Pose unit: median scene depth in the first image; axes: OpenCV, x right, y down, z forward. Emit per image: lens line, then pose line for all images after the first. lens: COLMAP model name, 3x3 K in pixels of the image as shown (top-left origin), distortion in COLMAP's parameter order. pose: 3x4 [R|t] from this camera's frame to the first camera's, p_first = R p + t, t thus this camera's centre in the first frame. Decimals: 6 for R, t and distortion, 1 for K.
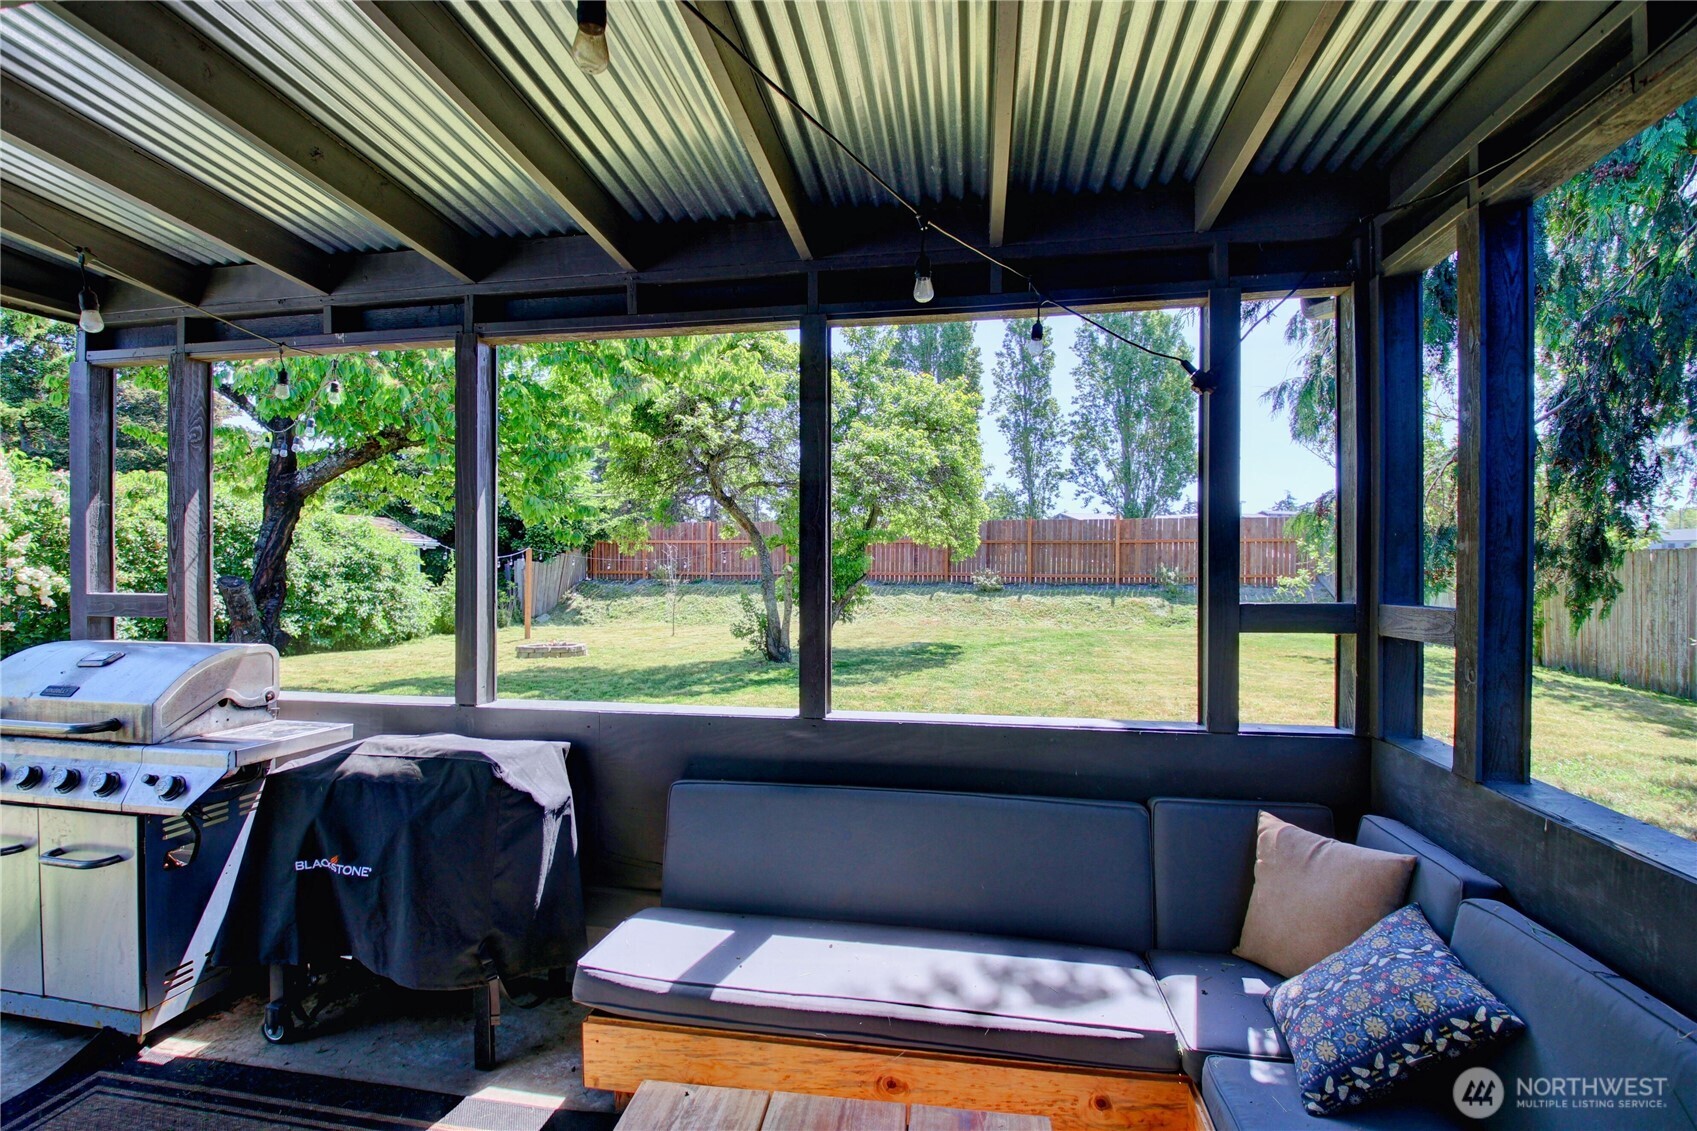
lens RADIAL K [[800.4, 0, 864.5], [0, 800.4, 566.1], [0, 0, 1]] dist [-0.006143, -0.012030]
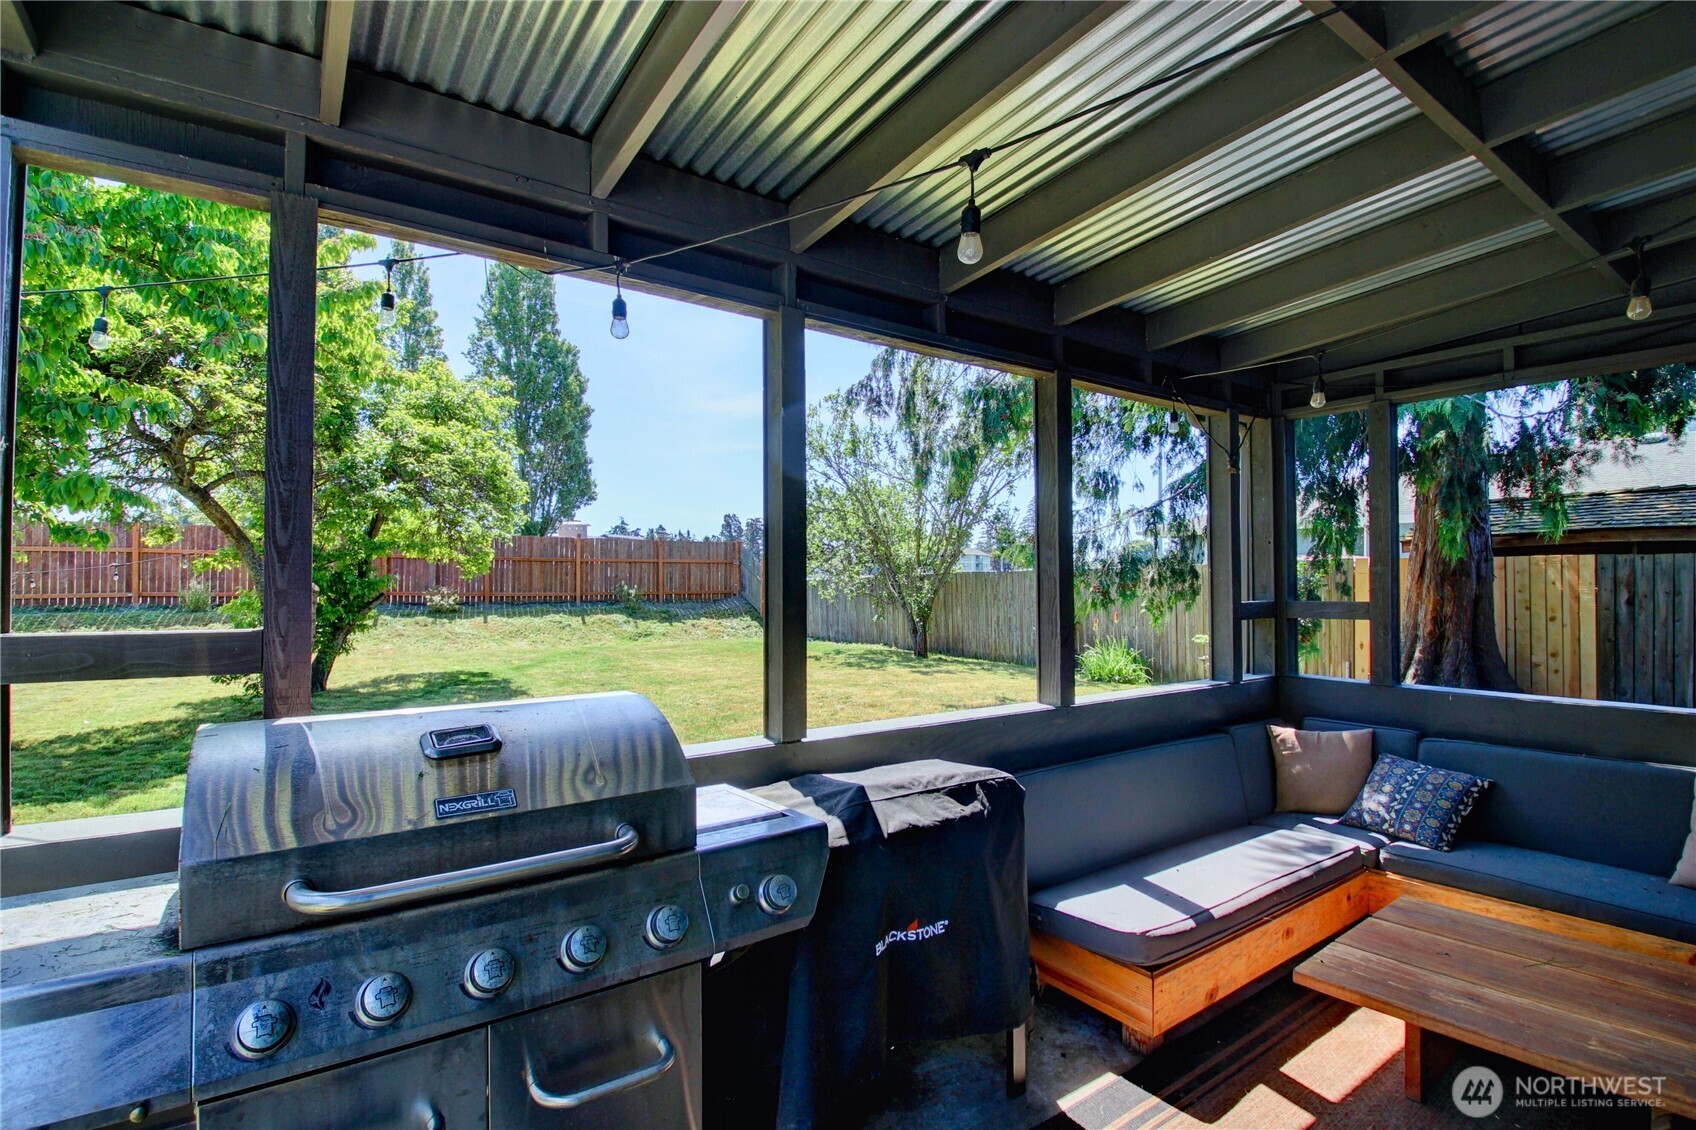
lens RADIAL K [[799.9, 0, 823.3], [0, 799.9, 564.7], [0, 0, 1]] dist [-0.006143, -0.012030]
pose [[0.711004, 0.014334, 0.703042, -0.255262], [0.003984, 0.999694, -0.024411, 0.001635], [-0.703177, 0.020157, 0.710729, 0.088087]]
